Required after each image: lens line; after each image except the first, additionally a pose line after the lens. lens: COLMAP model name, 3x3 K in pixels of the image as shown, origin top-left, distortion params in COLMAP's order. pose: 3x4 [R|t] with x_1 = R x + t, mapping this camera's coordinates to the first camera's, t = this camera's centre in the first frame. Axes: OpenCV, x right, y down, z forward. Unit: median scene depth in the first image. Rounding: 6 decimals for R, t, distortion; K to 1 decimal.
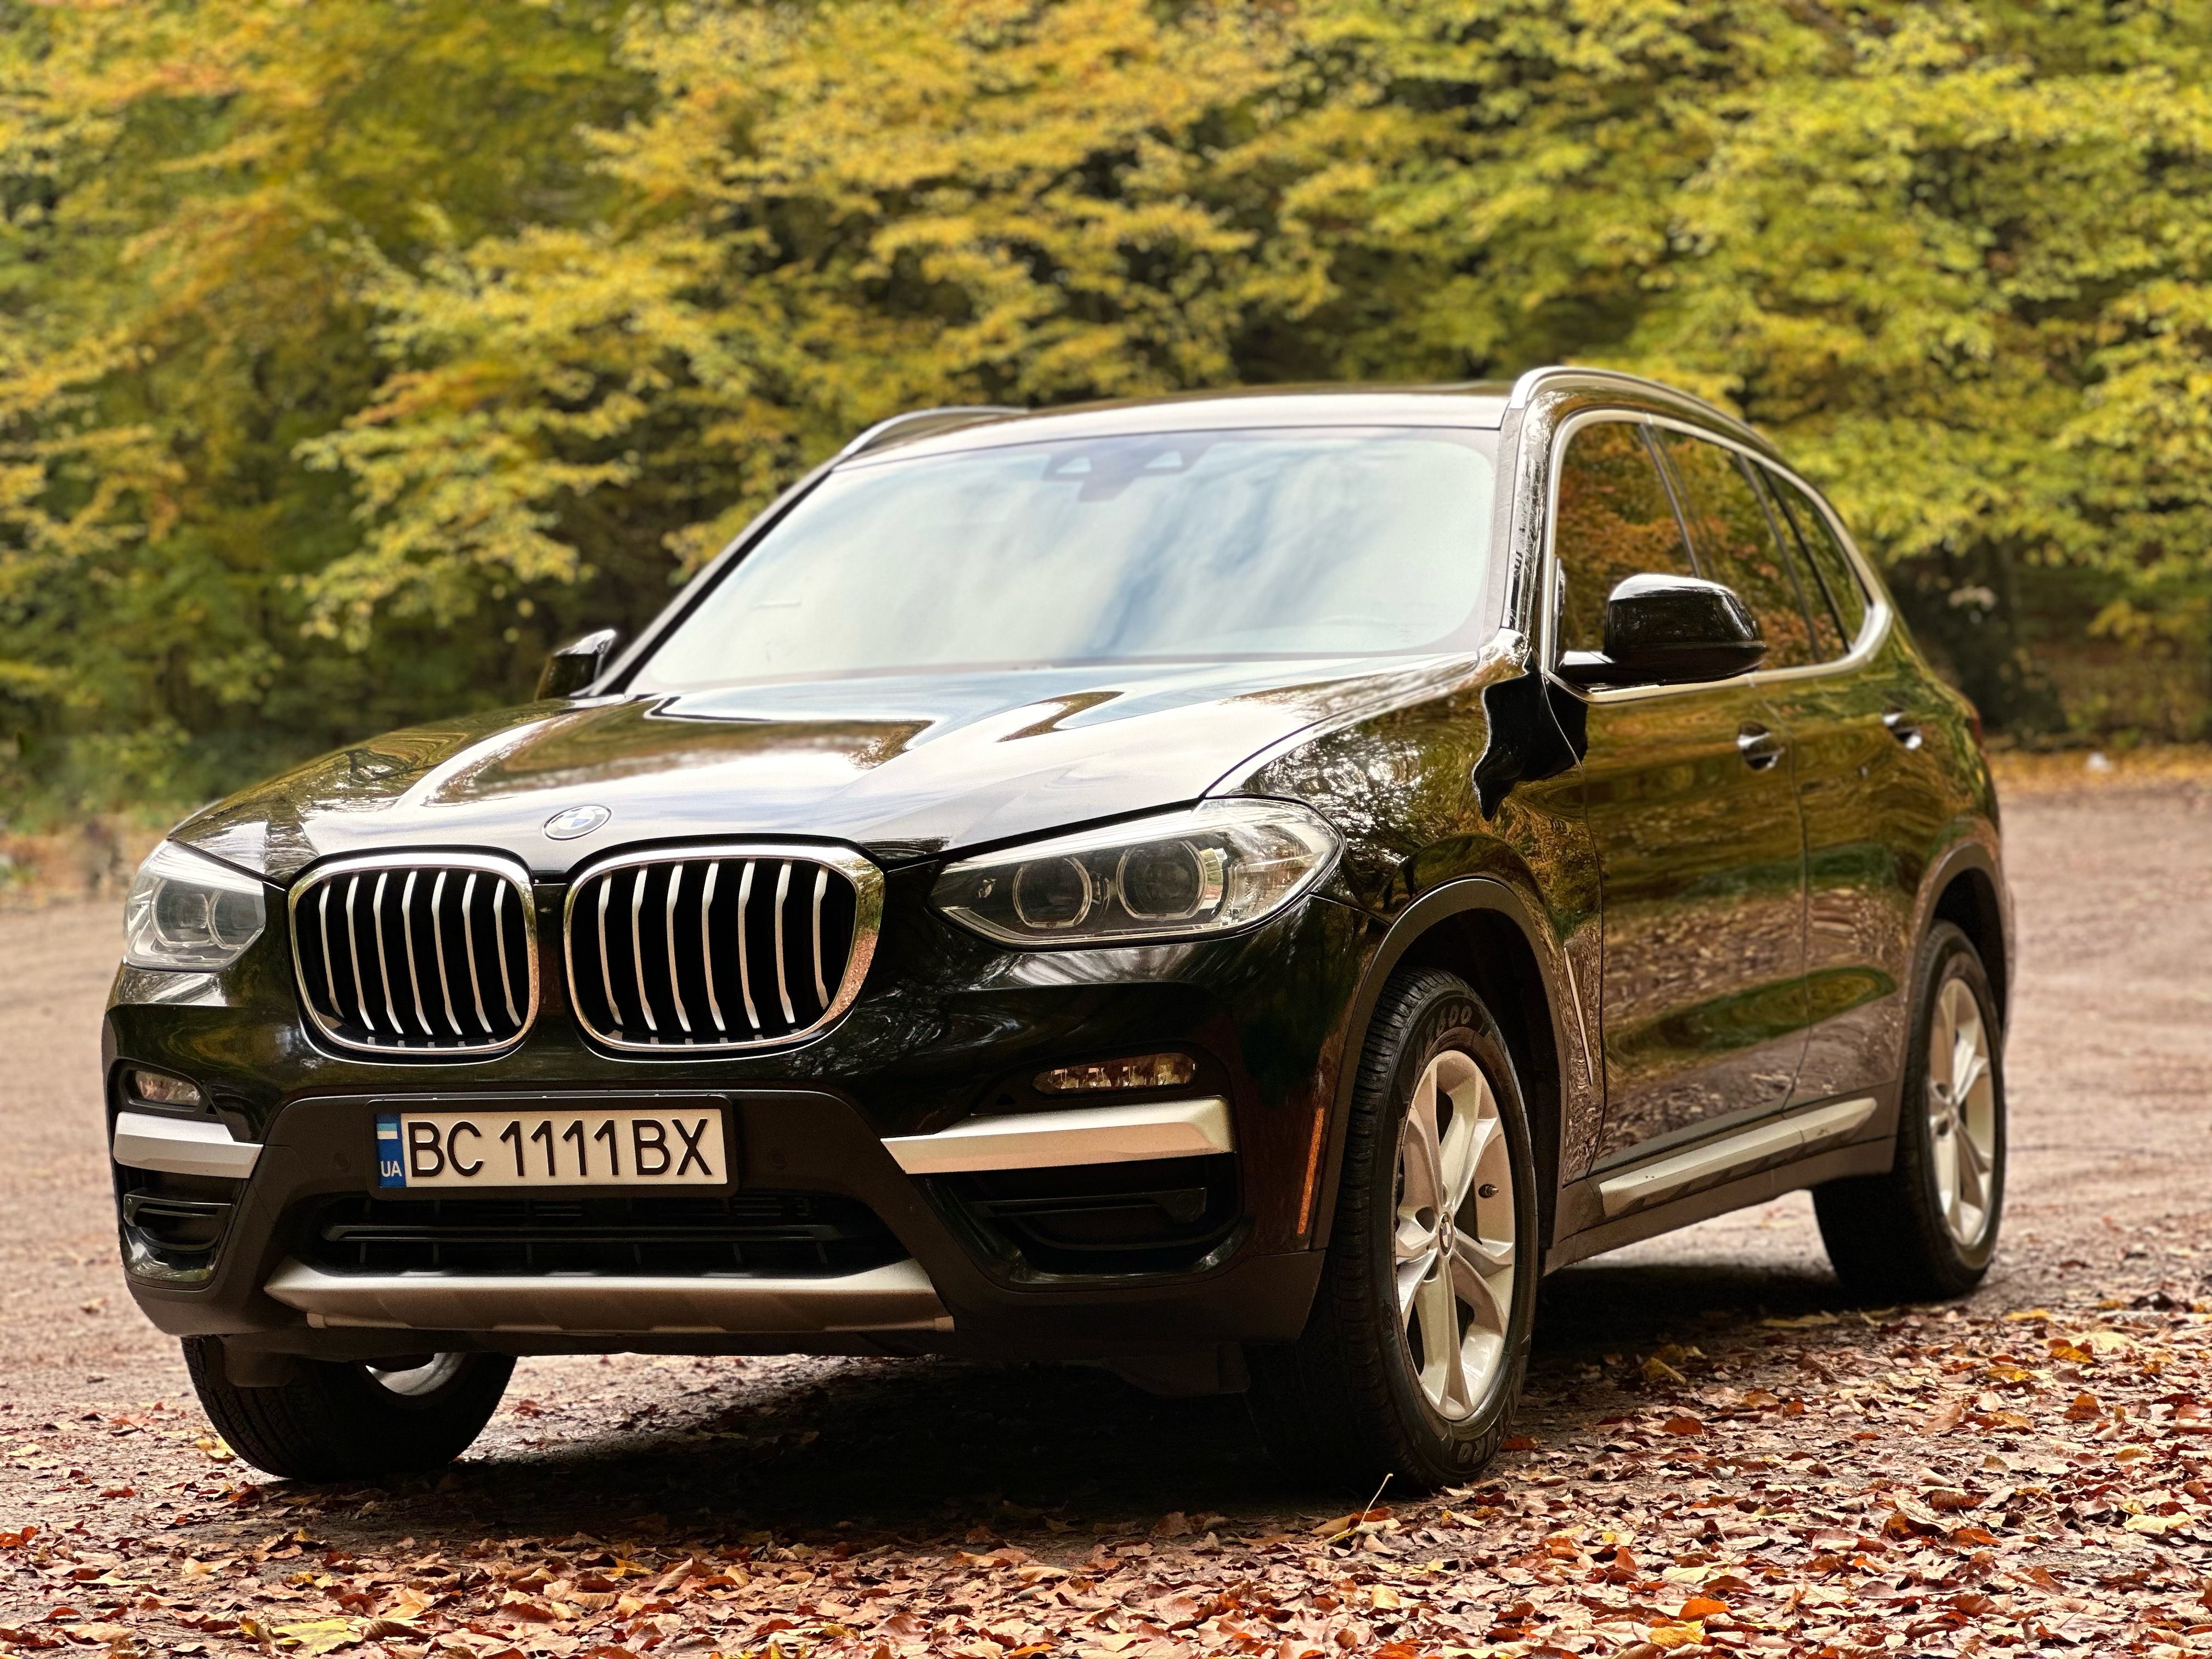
lens RADIAL K [[5077.1, 0, 1106.0], [0, 5077.1, 829.5], [0, 0, 1]] dist [-0.052622, 3.658991]
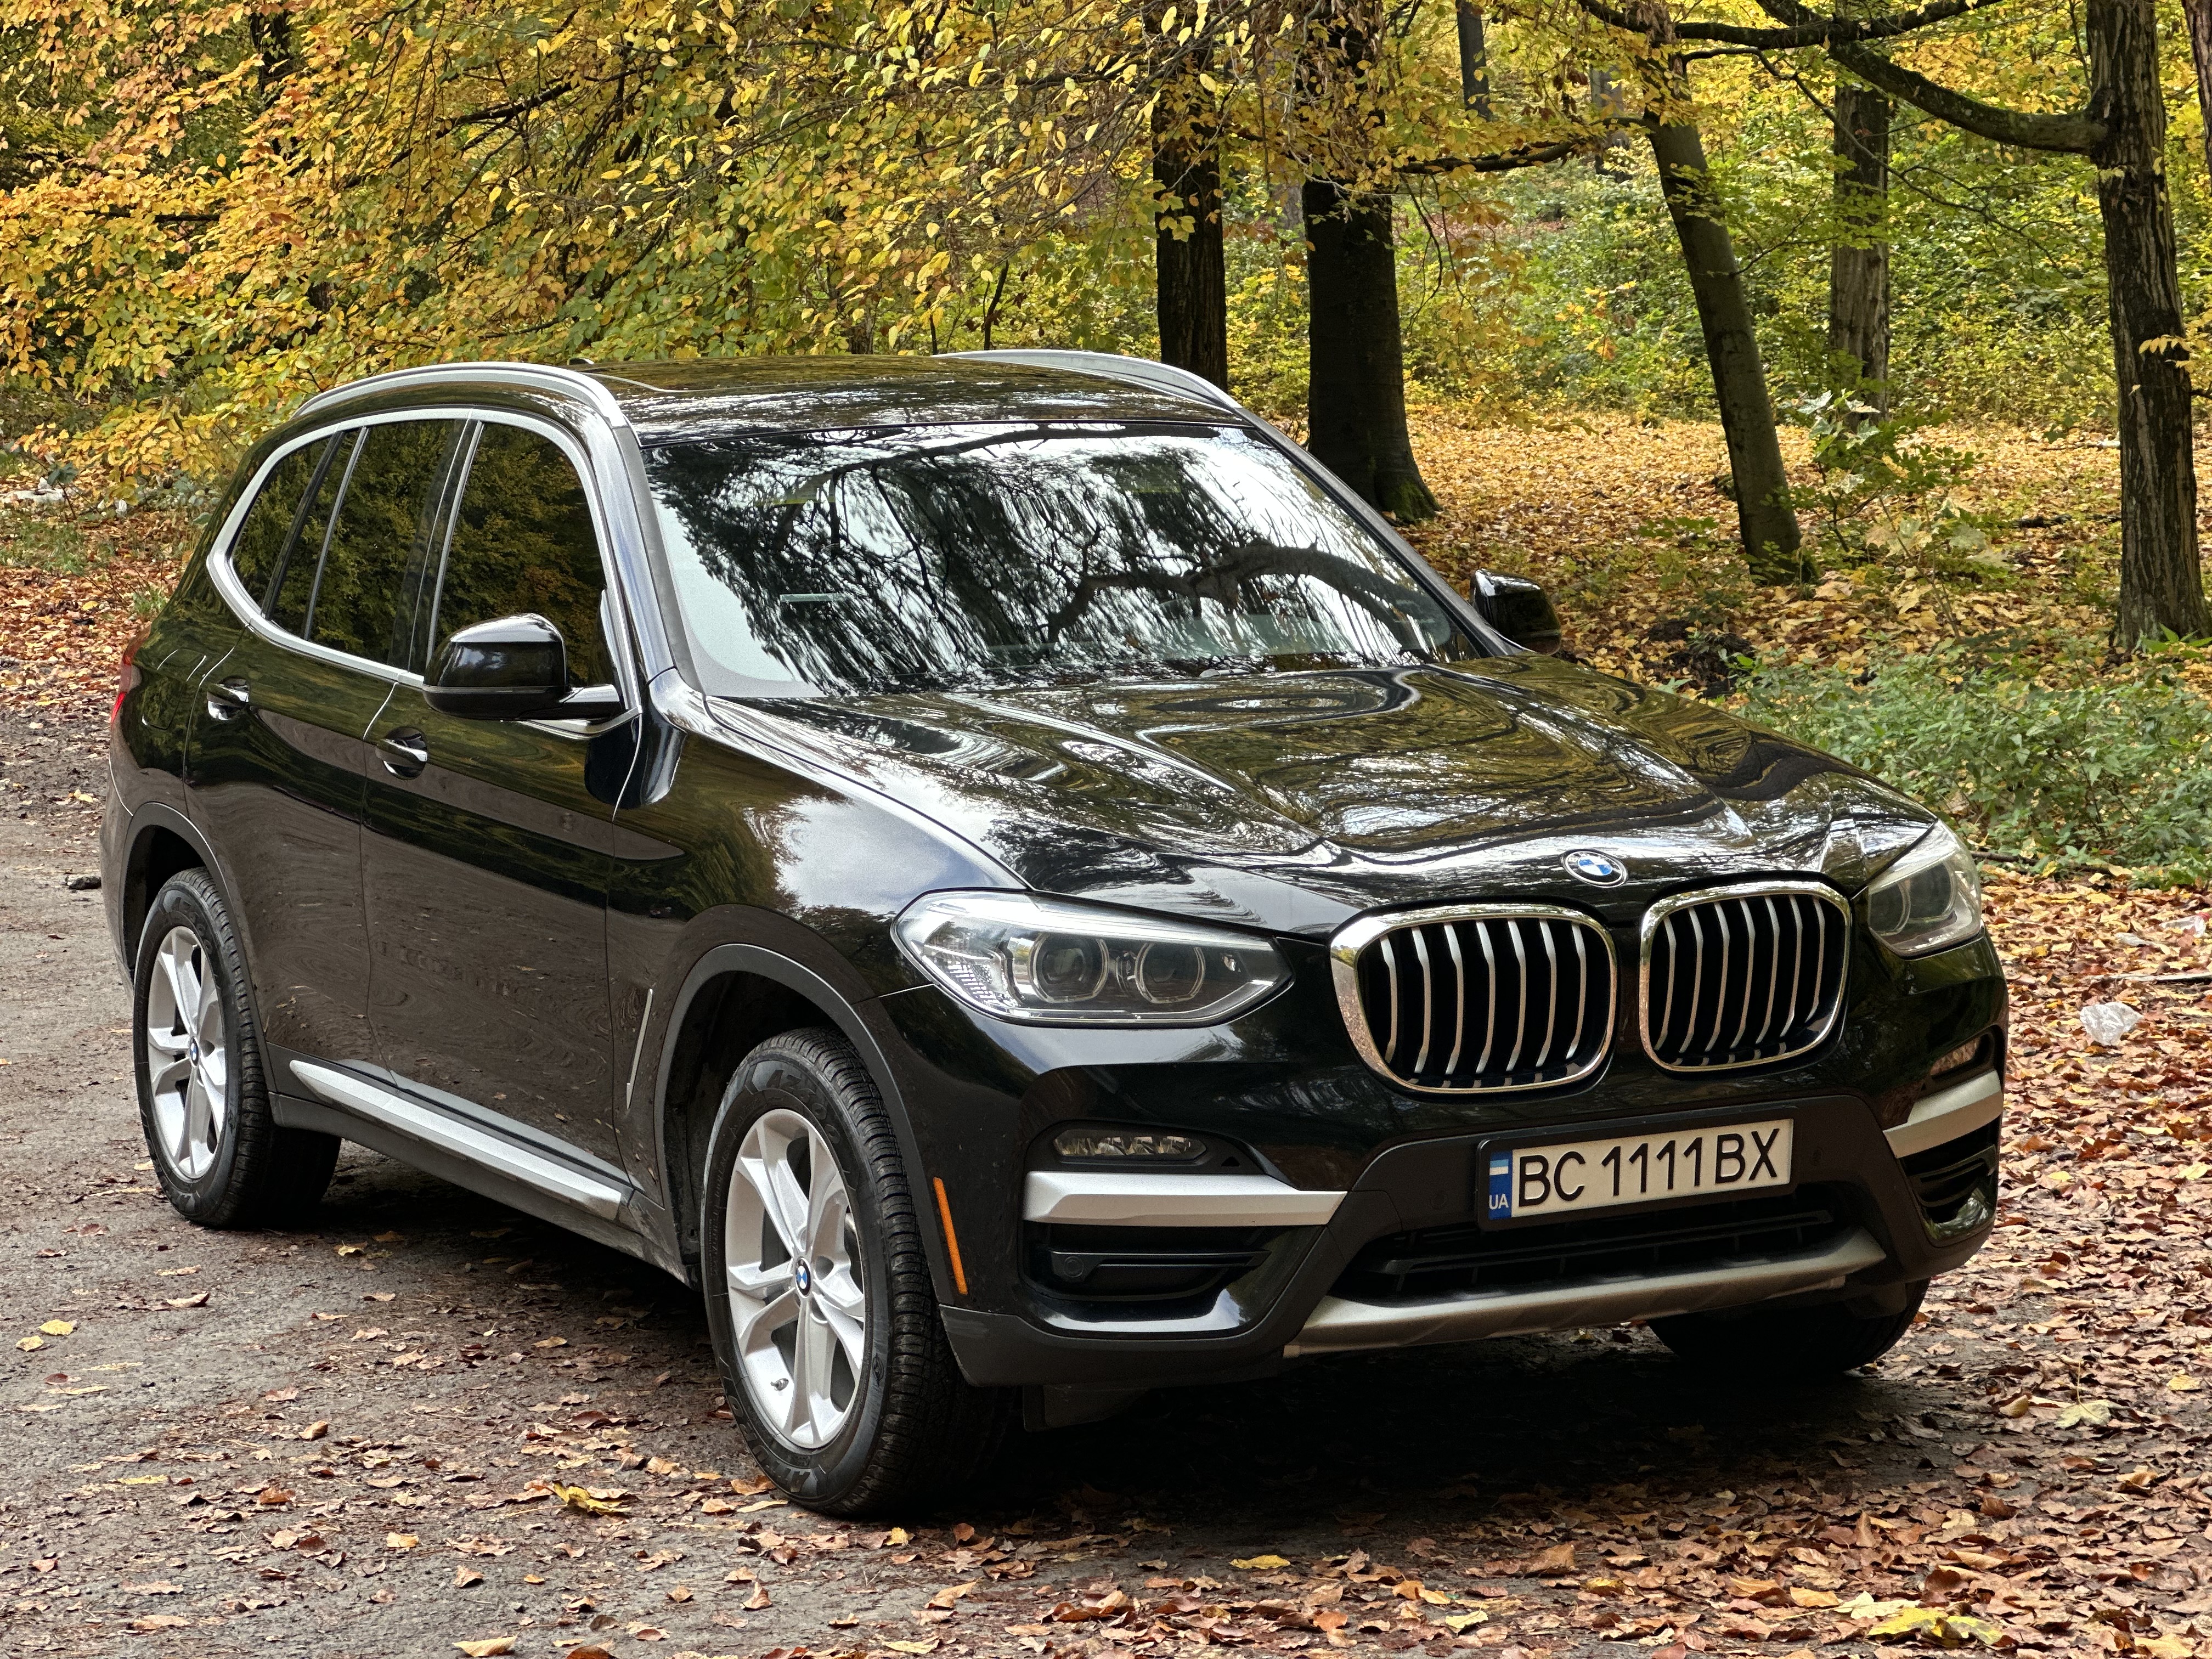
lens RADIAL K [[5077.1, 0, 1106.0], [0, 5077.1, 829.5], [0, 0, 1]] dist [-0.052622, 3.658991]
pose [[0.630650, -0.051177, 0.774378, -1.030761], [0.005283, 0.998083, 0.061659, -0.078908], [-0.776049, -0.034794, 0.629712, 0.398710]]
